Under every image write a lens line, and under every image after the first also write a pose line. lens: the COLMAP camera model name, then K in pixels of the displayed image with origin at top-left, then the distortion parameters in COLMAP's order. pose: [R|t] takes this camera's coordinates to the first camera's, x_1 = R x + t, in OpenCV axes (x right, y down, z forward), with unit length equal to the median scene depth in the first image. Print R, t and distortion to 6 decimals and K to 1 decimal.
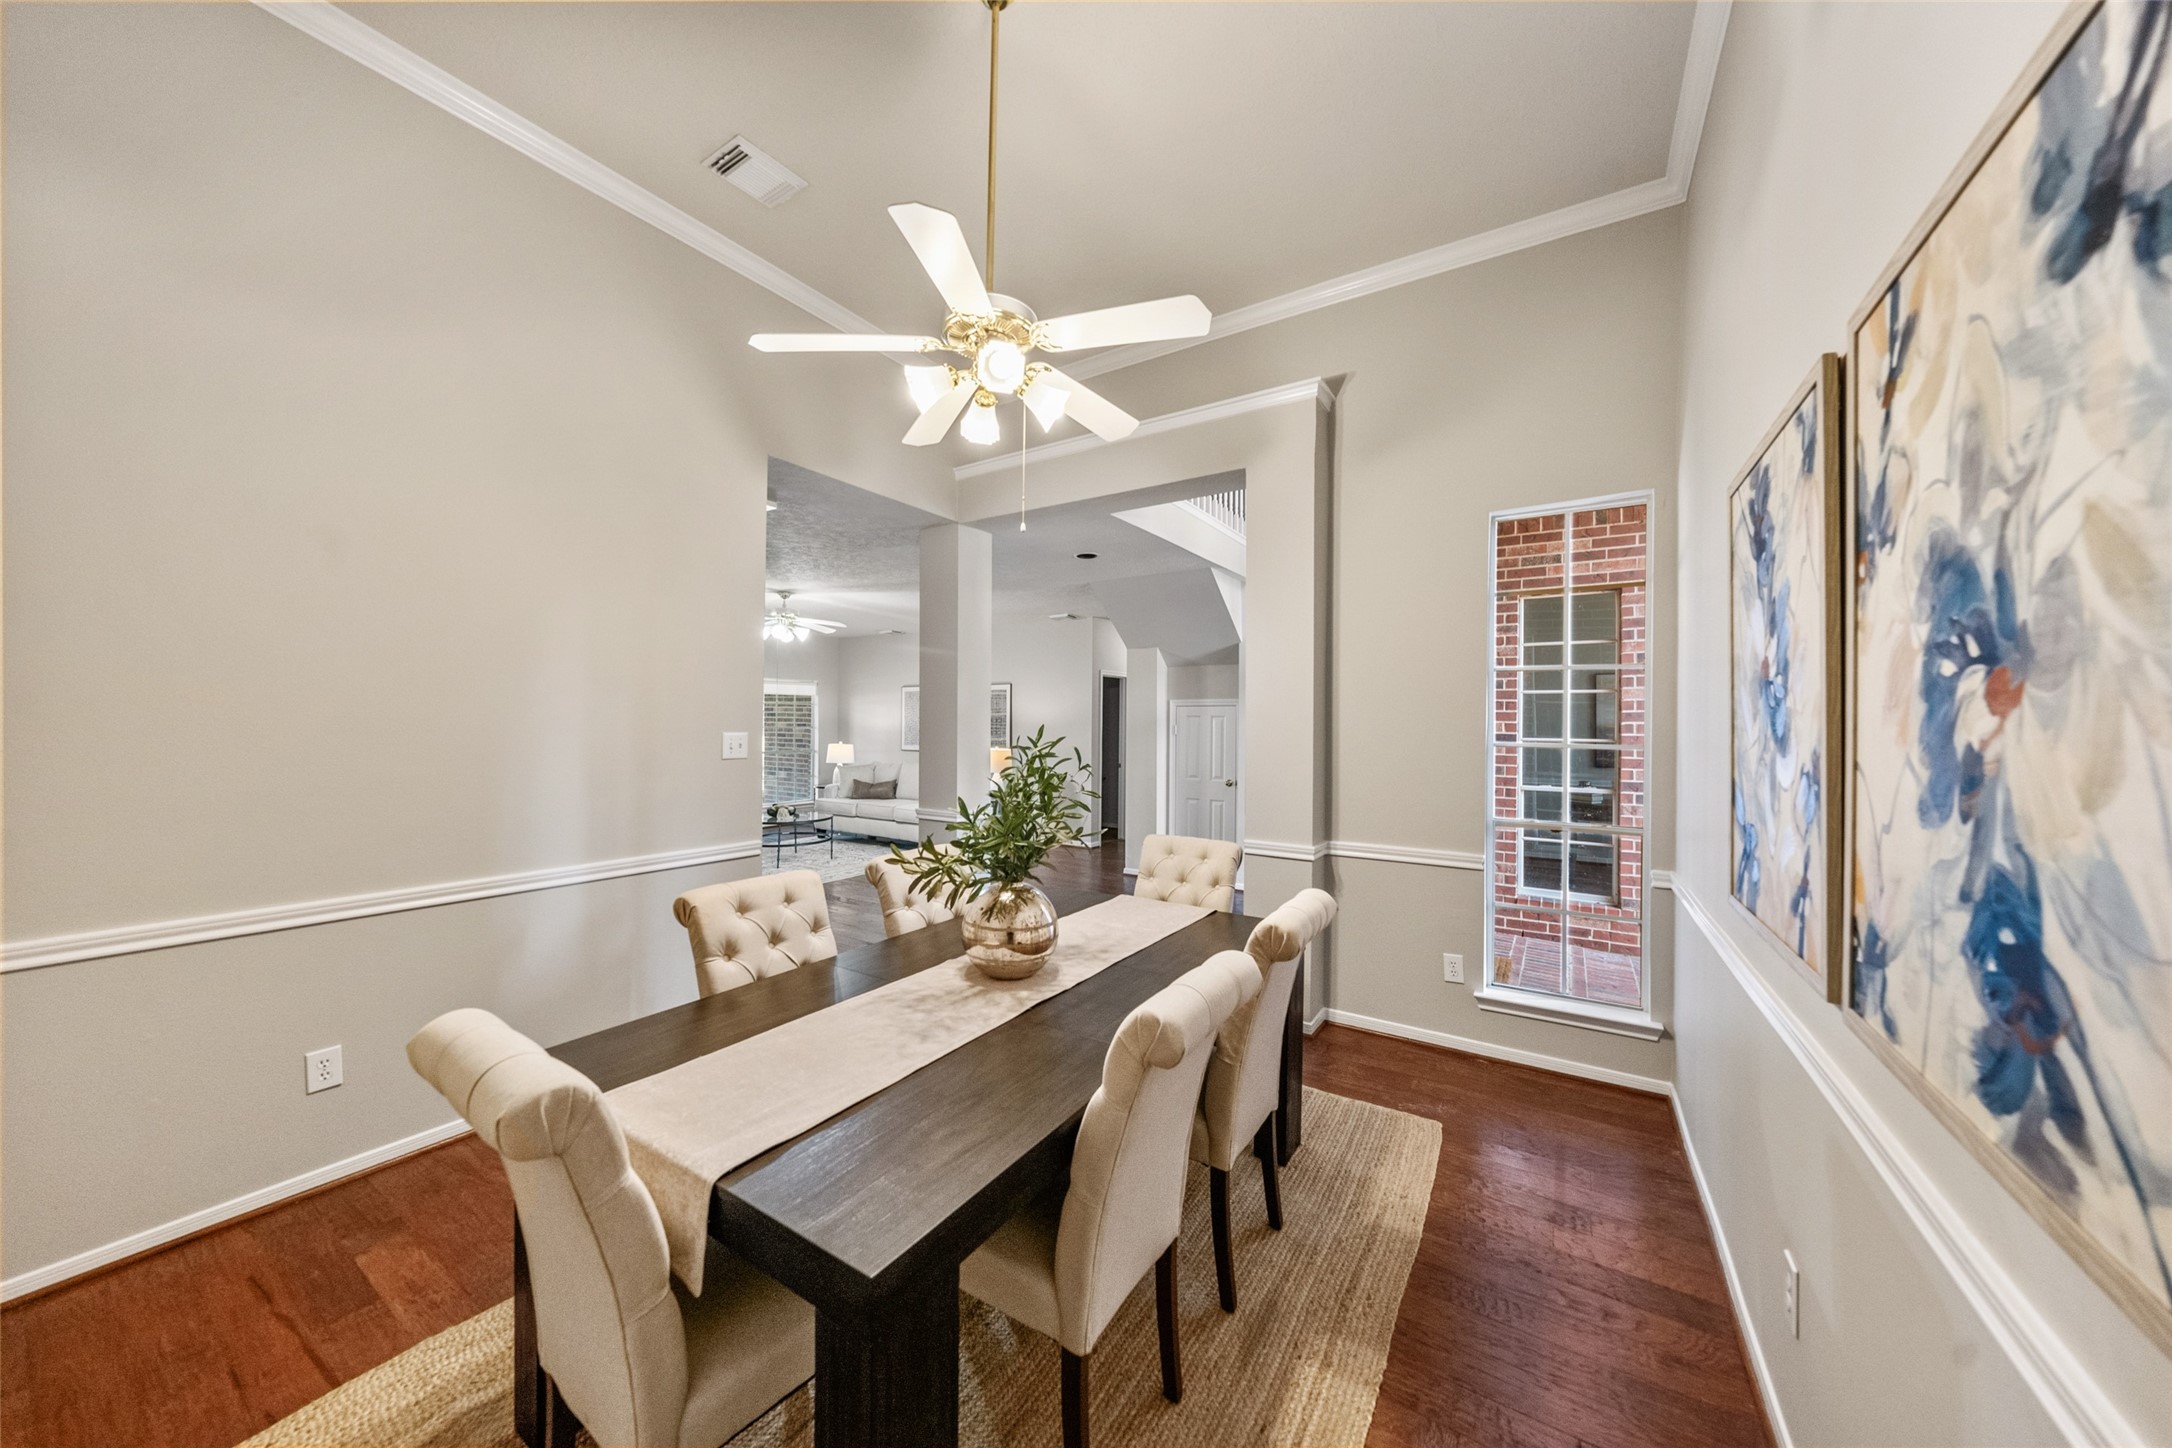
lens RADIAL K [[739.7, 0, 1079.4], [0, 739.7, 719.5], [0, 0, 1]] dist [-0.002309, 0.000367]
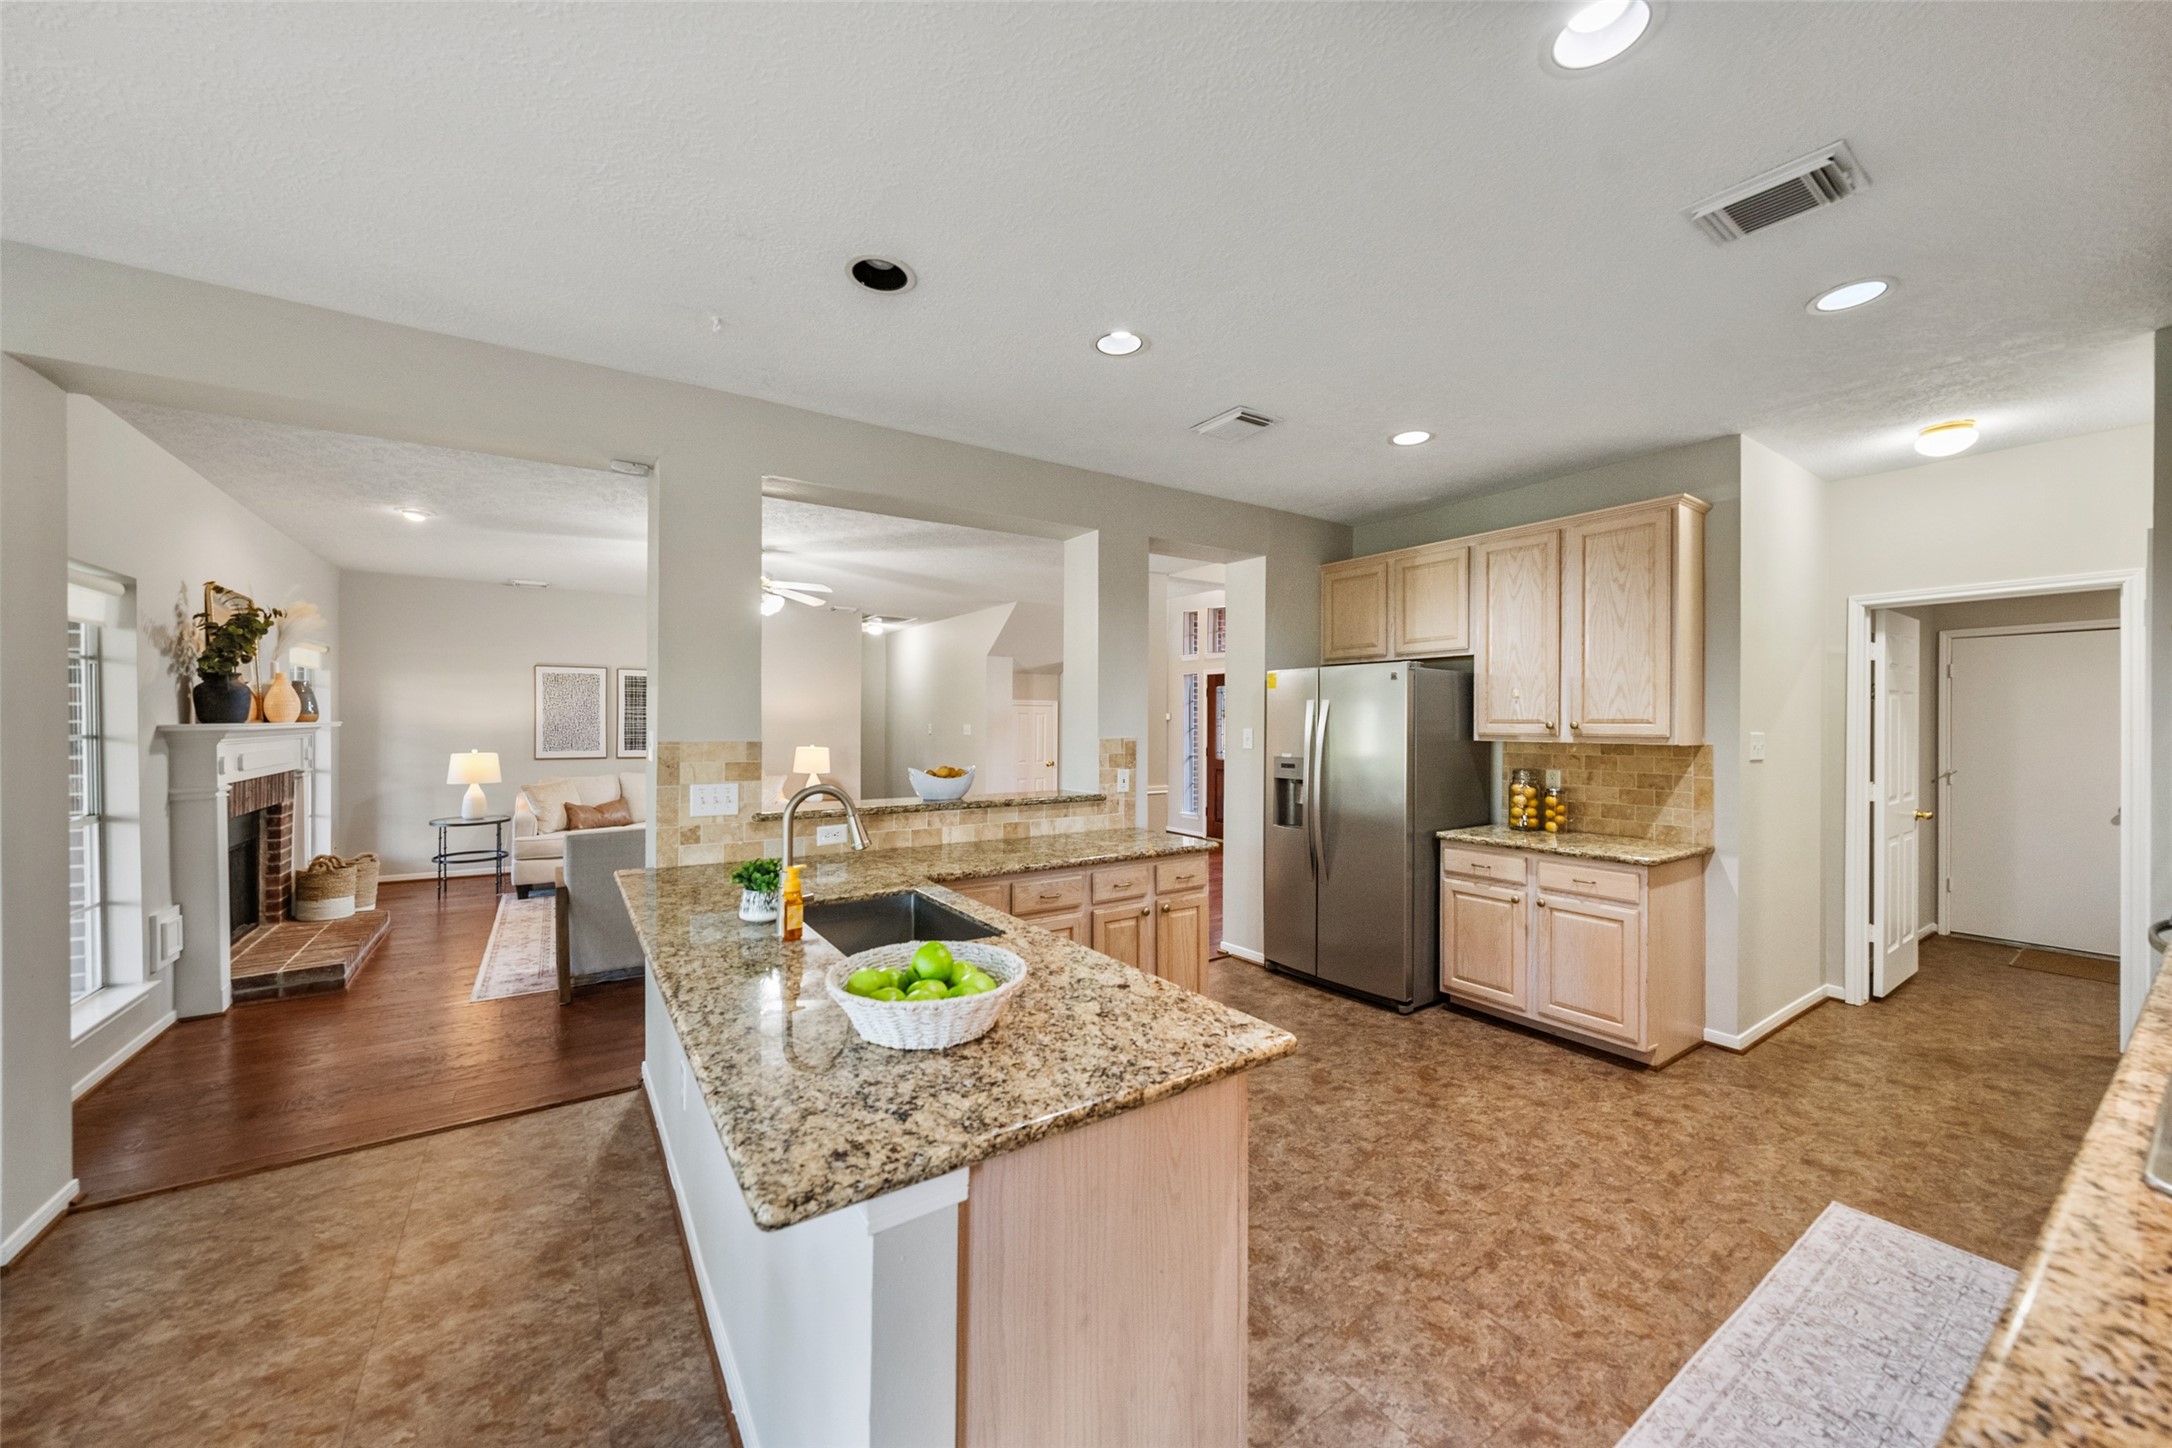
lens RADIAL K [[794.1, 0, 1076.1], [0, 794.1, 721.3], [0, 0, 1]] dist [-0.002793, 0.000229]
pose [[0.391569, -0.007527, 0.920118, -4.271872], [-0.005810, 0.999926, 0.010652, -0.023334], [-0.920130, -0.009517, 0.391497, 1.552948]]
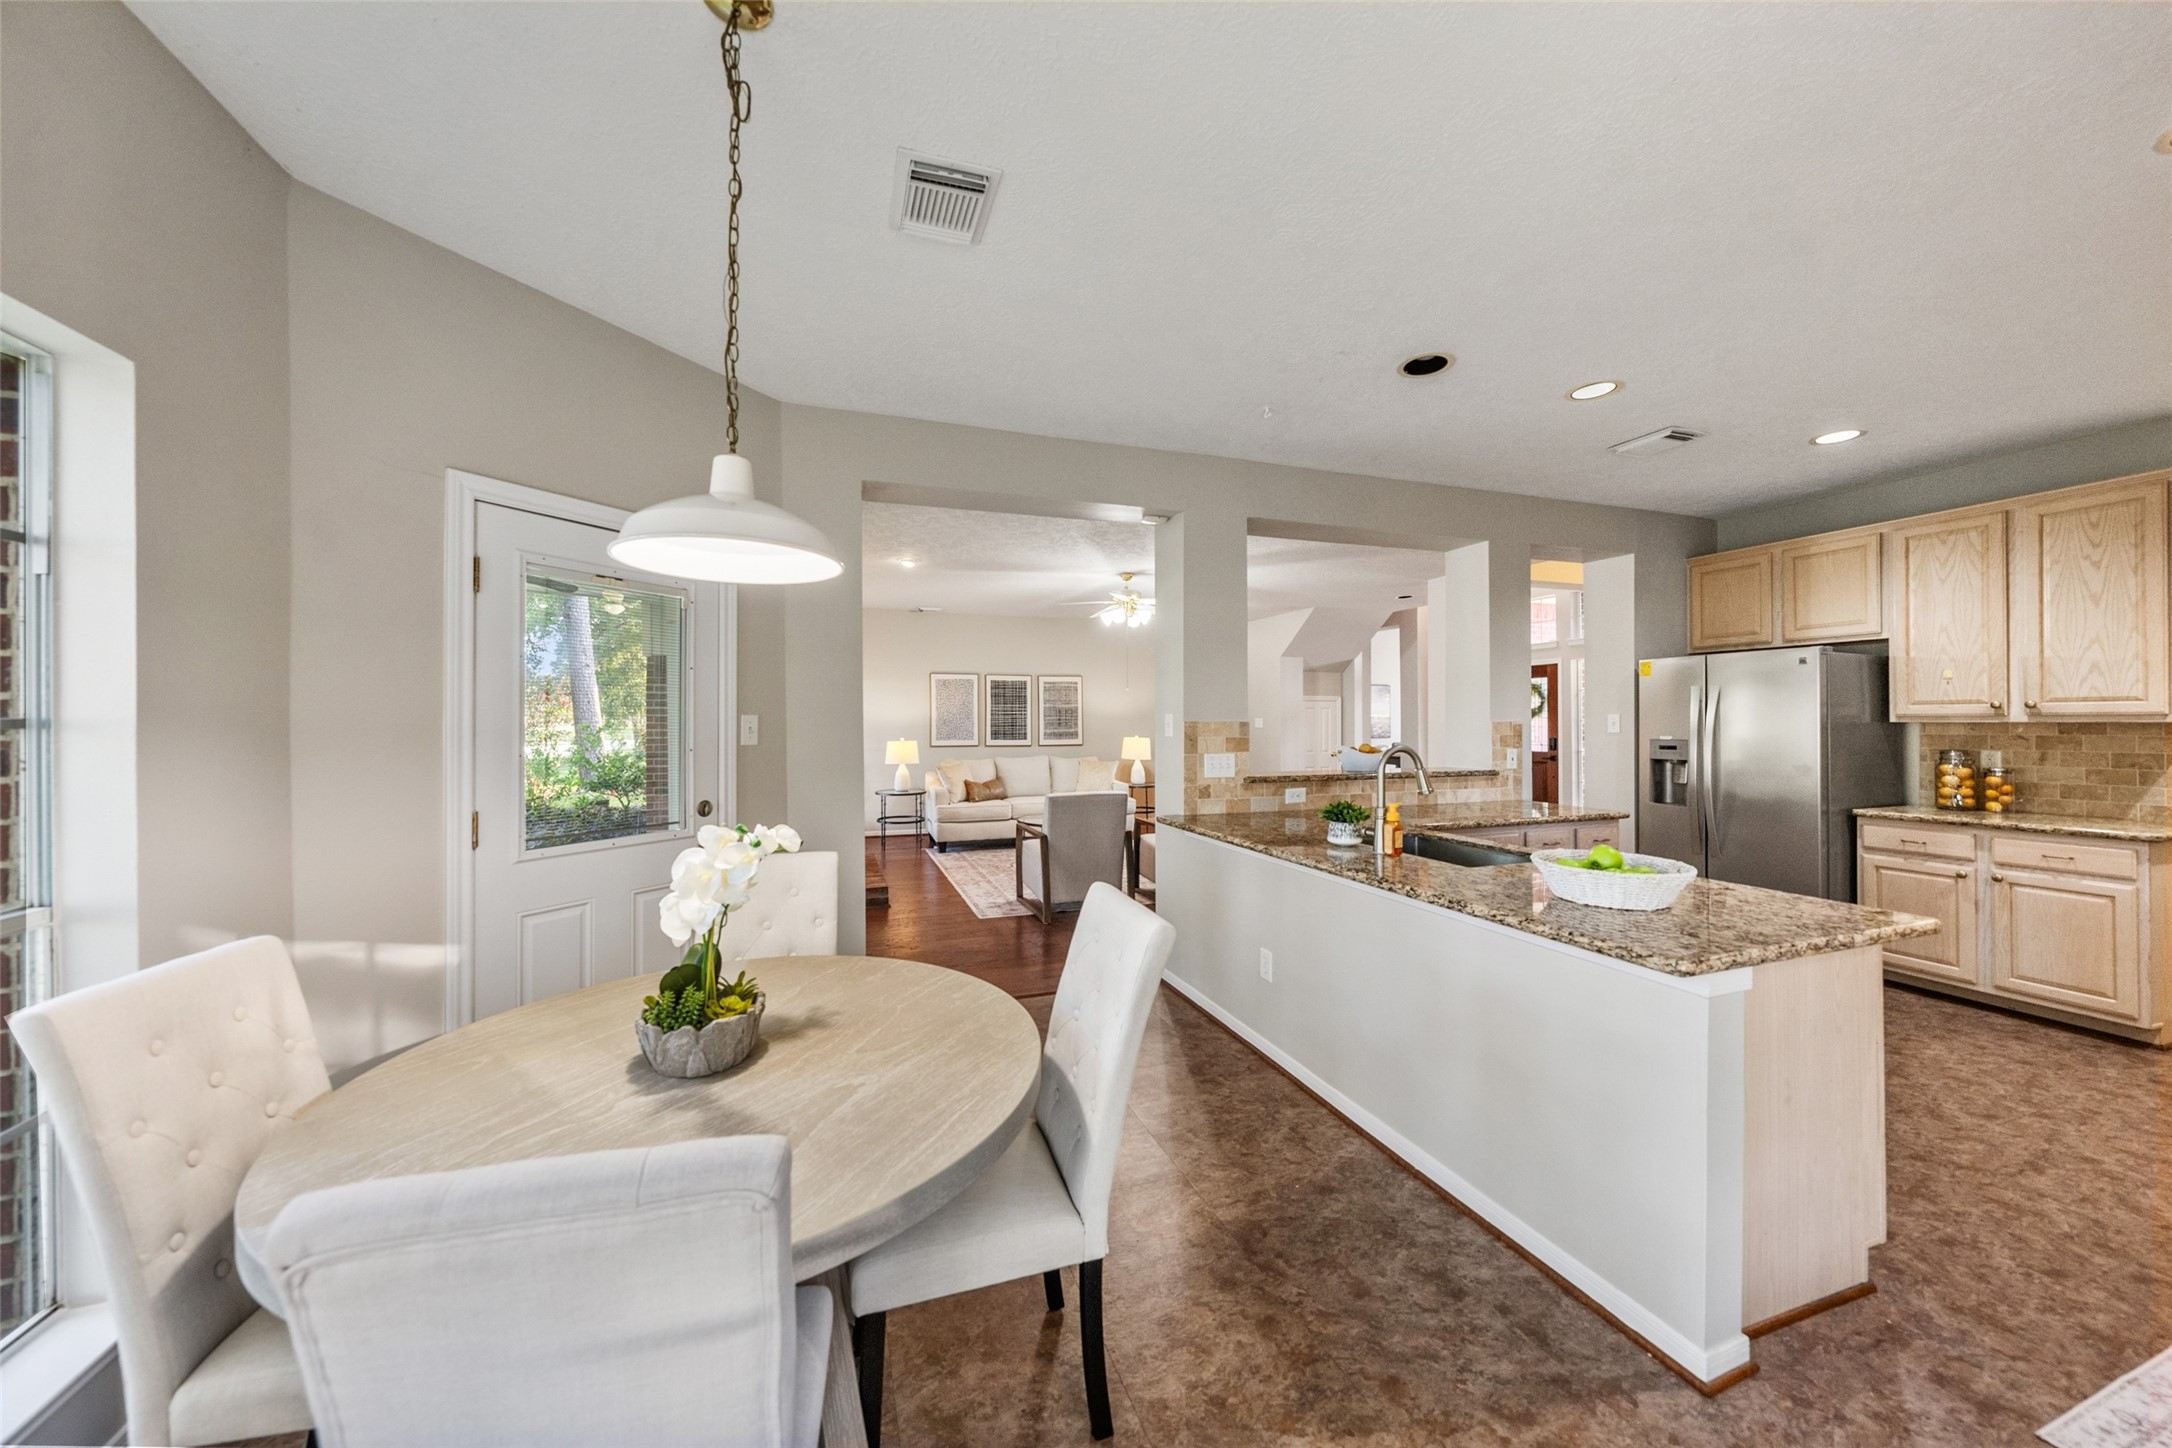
lens RADIAL K [[749.0, 0, 1078.4], [0, 749.0, 717.5], [0, 0, 1]] dist [-0.002256, 0.001003]
pose [[0.608835, -0.006232, 0.793272, -4.961477], [0.002939, 0.999980, 0.005600, 0.019296], [-0.793291, -0.001078, 0.608841, 1.969278]]
